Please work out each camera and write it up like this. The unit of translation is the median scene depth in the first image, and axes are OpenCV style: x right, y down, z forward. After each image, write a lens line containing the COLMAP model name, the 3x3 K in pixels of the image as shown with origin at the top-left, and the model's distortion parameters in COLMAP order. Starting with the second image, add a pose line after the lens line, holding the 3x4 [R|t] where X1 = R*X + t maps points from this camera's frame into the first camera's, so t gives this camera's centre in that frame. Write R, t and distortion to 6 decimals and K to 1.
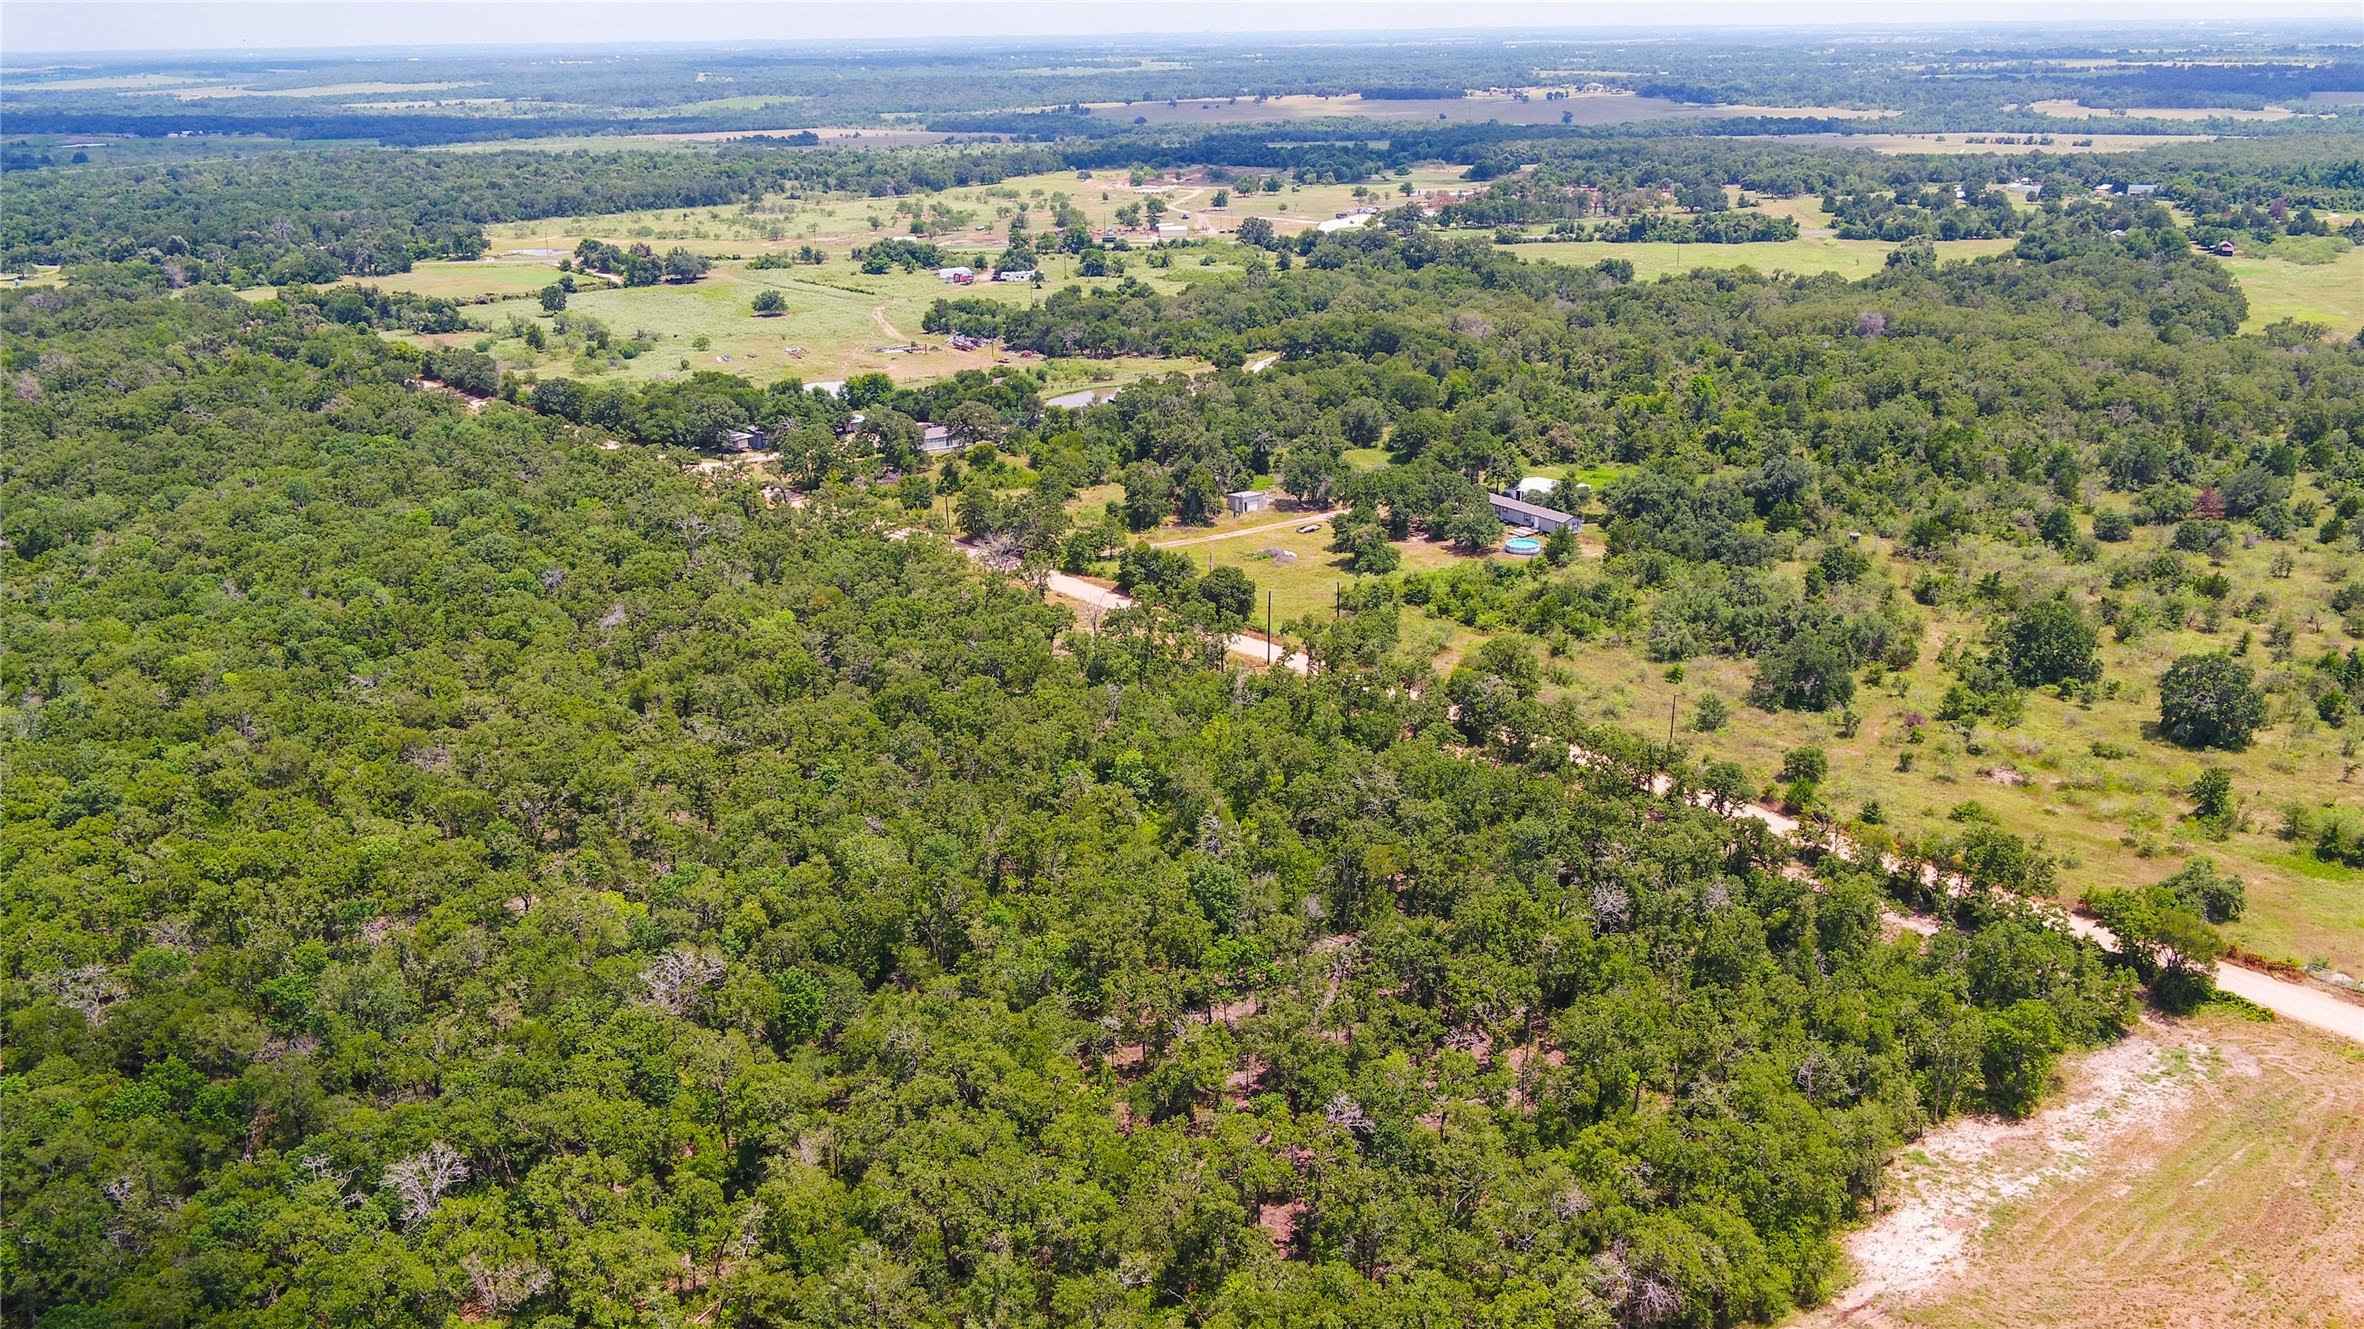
lens RADIAL K [[2220.3, 0, 1182.0], [0, 2220.3, 664.5], [0, 0, 1]] dist [-0.013060, 0.017017]
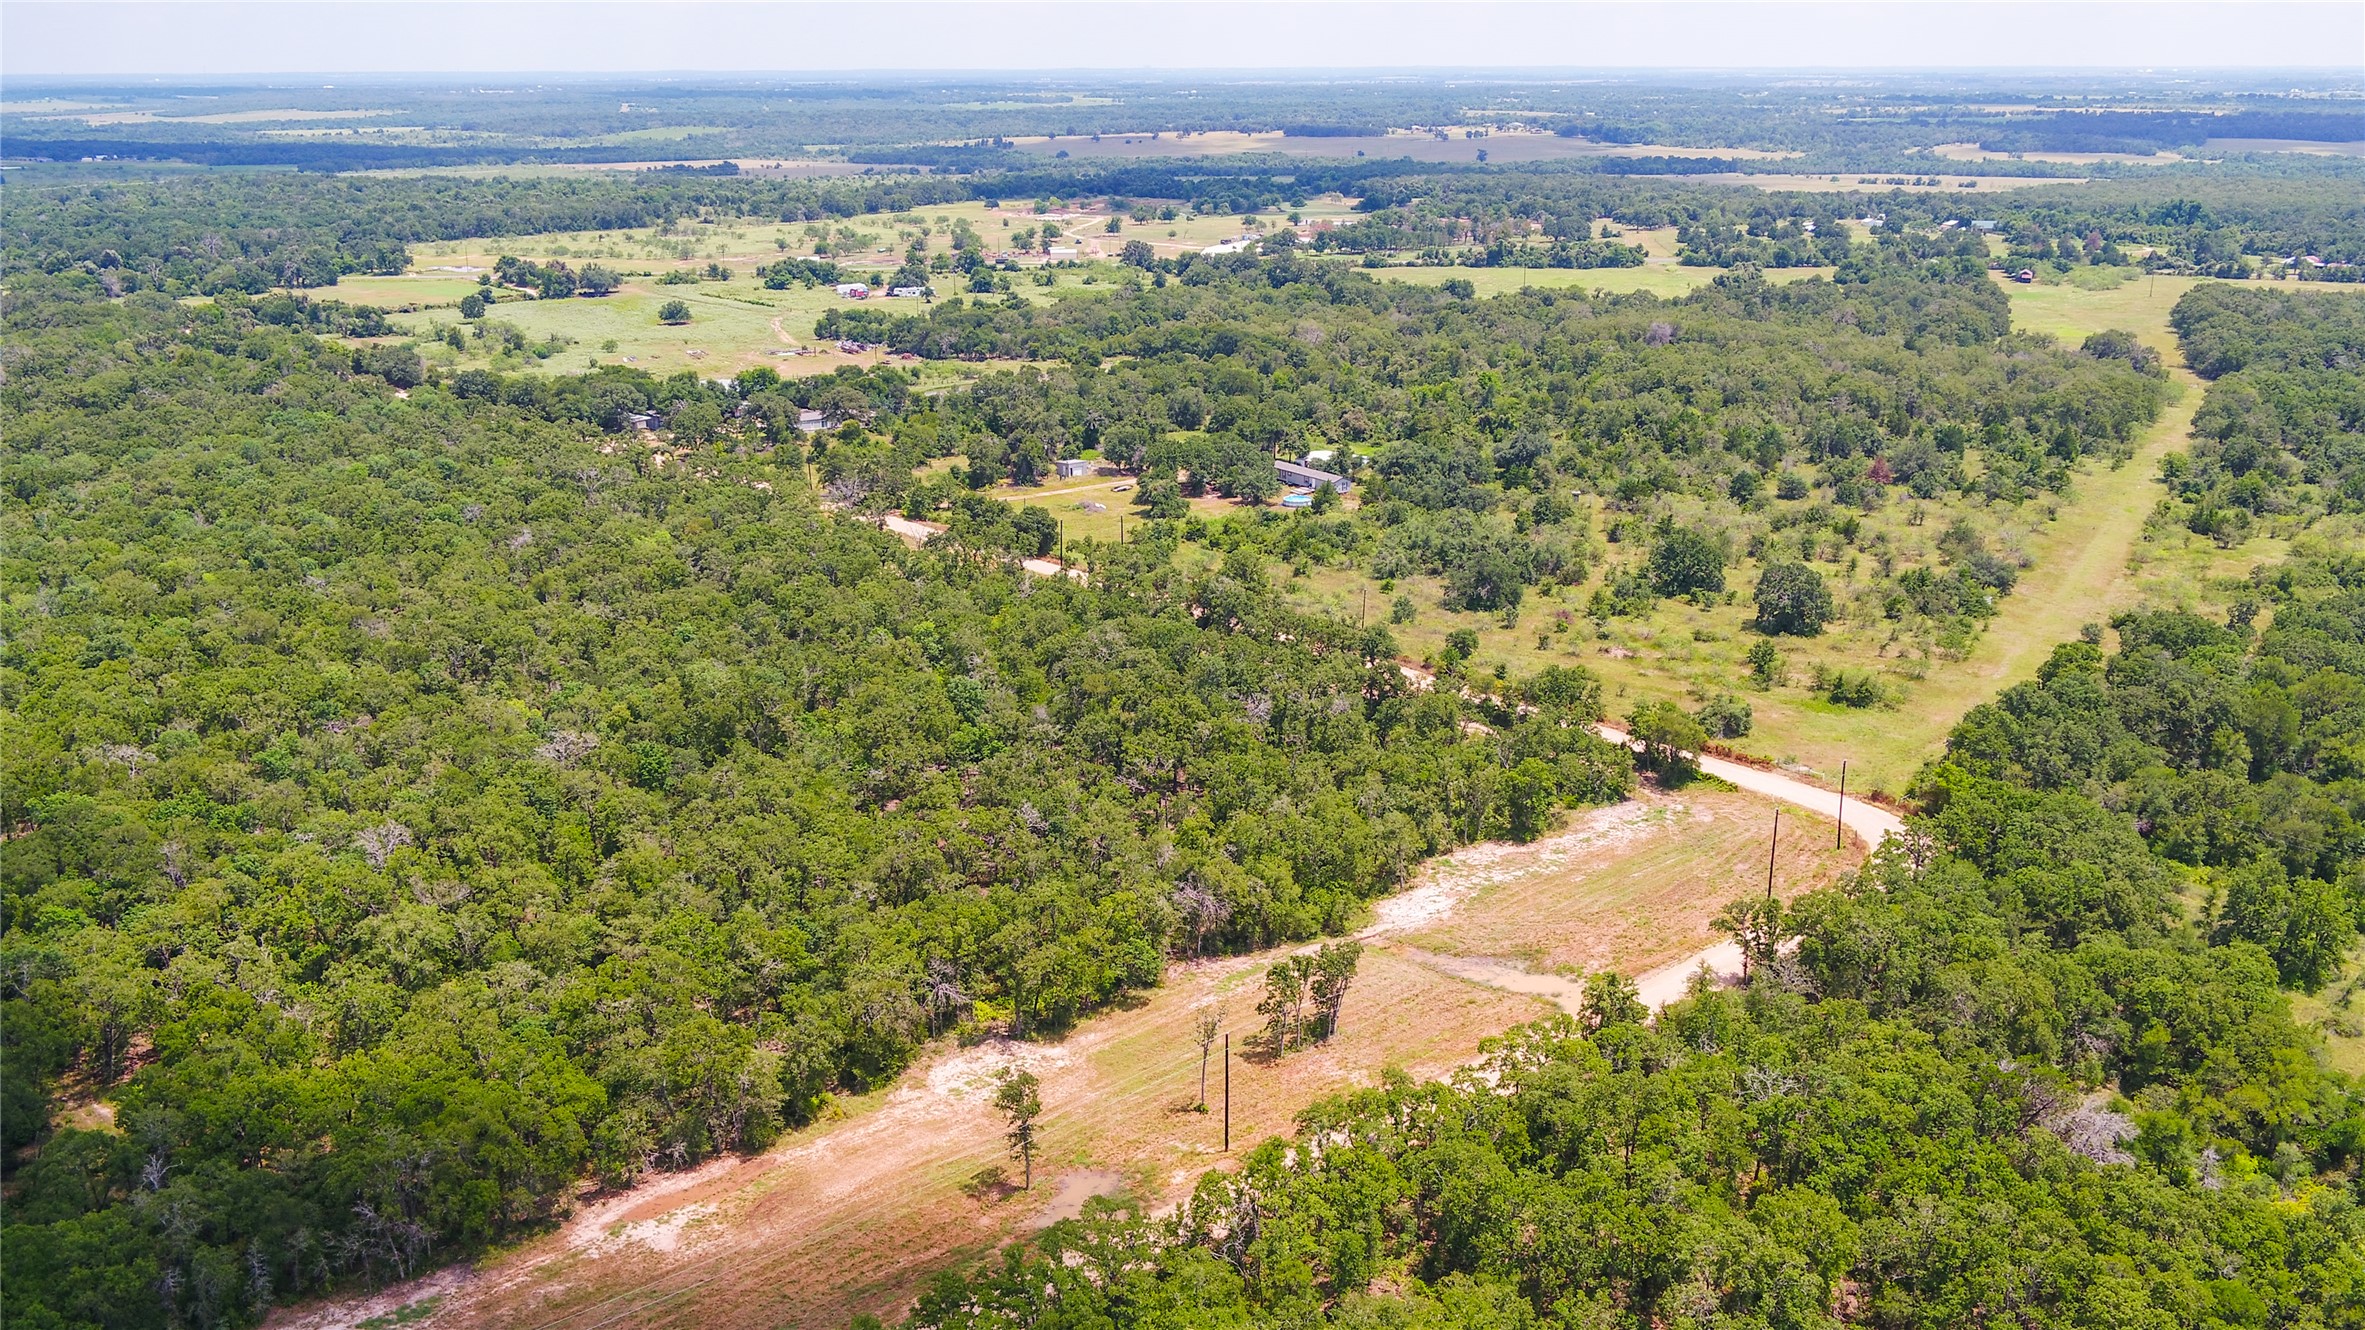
lens RADIAL K [[2221.2, 0, 1182.5], [0, 2221.2, 665.0], [0, 0, 1]] dist [-0.013060, 0.017017]
pose [[0.999401, 0.002088, 0.034532, 0.036936], [-0.001568, 0.999885, -0.015083, 0.037681], [-0.034560, 0.015020, 0.999290, -0.131686]]
